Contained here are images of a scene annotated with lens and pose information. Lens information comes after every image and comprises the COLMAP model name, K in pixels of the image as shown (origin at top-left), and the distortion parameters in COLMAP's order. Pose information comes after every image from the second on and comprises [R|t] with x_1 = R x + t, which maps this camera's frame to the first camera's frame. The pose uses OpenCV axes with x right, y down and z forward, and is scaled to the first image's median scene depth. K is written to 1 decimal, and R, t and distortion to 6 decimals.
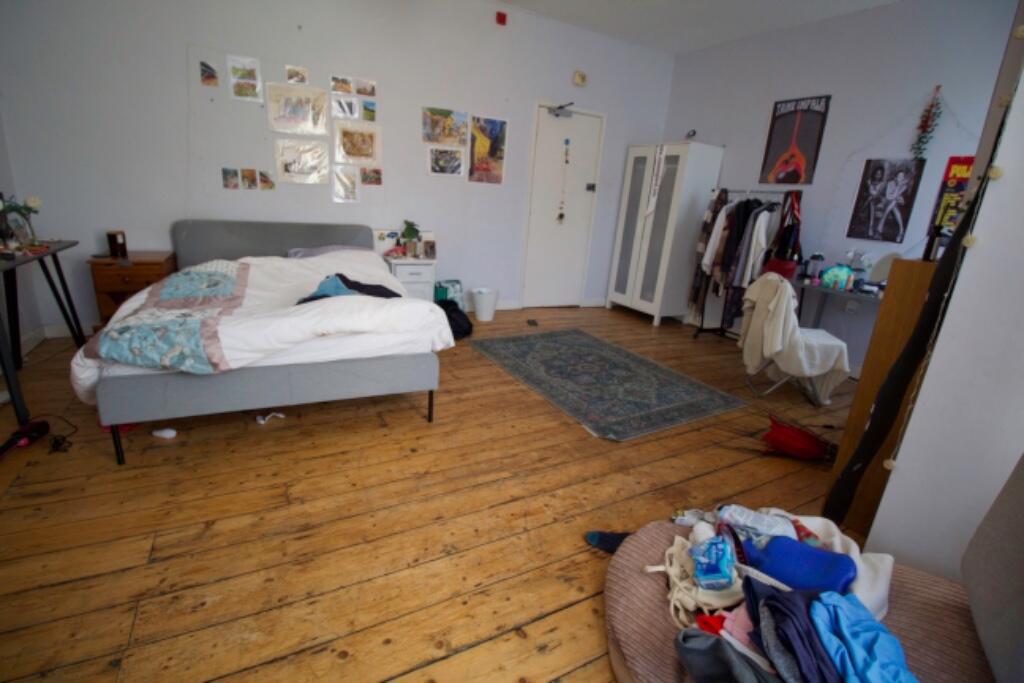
lens RADIAL K [[478.0, 0, 509.7], [0, 478.0, 338.2], [0, 0, 1]] dist [-0.002824, -0.007625]
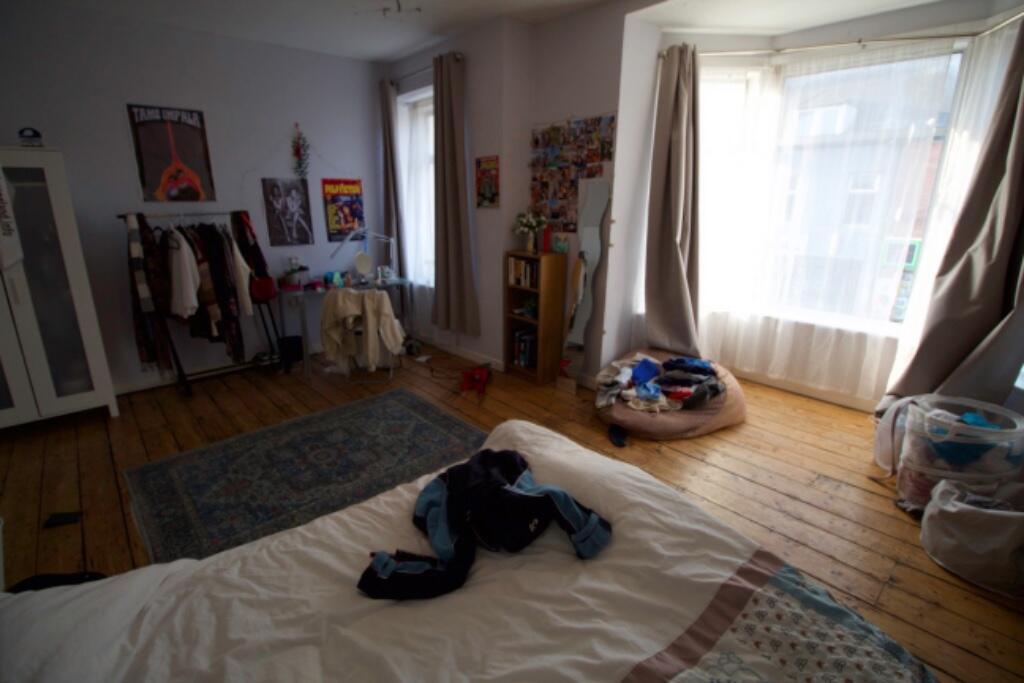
lens RADIAL K [[478.0, 0, 509.6], [0, 478.0, 340.8], [0, 0, 1]] dist [-0.002824, -0.007625]
pose [[-0.243887, -0.350933, 0.904082, -0.571277], [0.257501, 0.875338, 0.409239, -0.354520], [-0.934993, 0.332610, -0.123118, 0.724268]]
